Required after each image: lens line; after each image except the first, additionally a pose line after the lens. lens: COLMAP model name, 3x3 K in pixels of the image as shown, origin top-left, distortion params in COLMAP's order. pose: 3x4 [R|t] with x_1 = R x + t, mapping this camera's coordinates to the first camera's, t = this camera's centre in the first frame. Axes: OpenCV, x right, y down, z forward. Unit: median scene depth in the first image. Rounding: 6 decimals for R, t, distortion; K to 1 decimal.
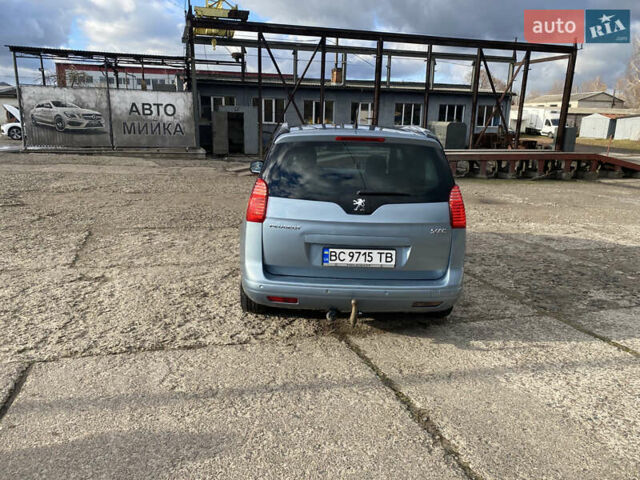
lens RADIAL K [[488.8, 0, 314.7], [0, 488.8, 241.5], [0, 0, 1]] dist [0.042744, -0.049241]
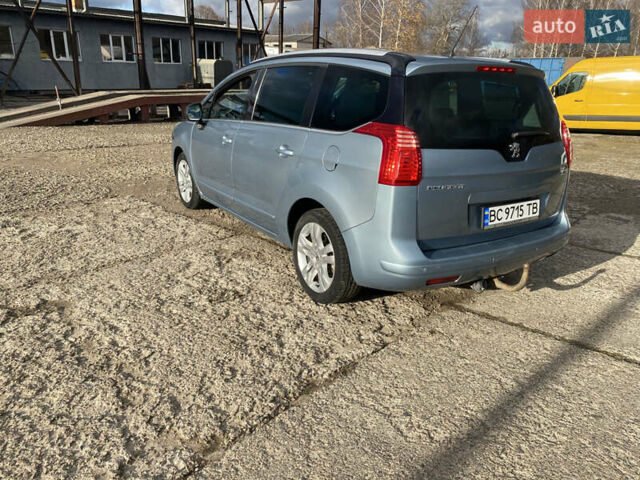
lens RADIAL K [[488.8, 0, 317.8], [0, 488.8, 235.1], [0, 0, 1]] dist [0.042744, -0.049241]
pose [[0.857648, -0.162677, 0.487828, -0.549208], [0.112614, 0.985033, 0.130495, -0.069542], [-0.501755, -0.056983, 0.863131, 0.382663]]
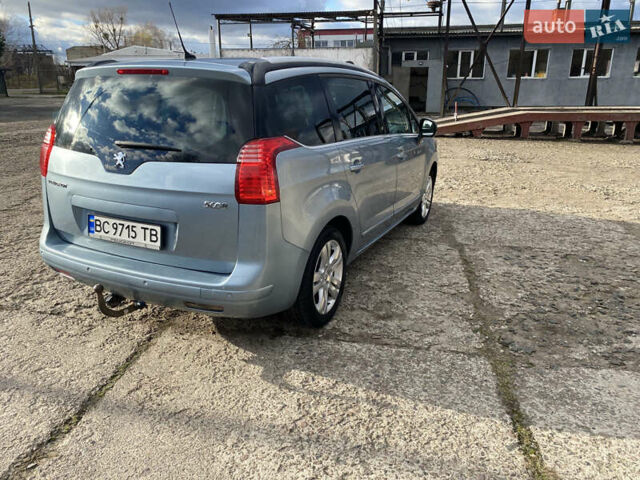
lens RADIAL K [[488.8, 0, 317.3], [0, 488.8, 234.0], [0, 0, 1]] dist [0.042744, -0.049241]
pose [[0.891886, 0.110236, -0.438620, 0.615318], [-0.083733, 0.993321, 0.079384, -0.042920], [0.444442, -0.034075, 0.895159, 0.398486]]
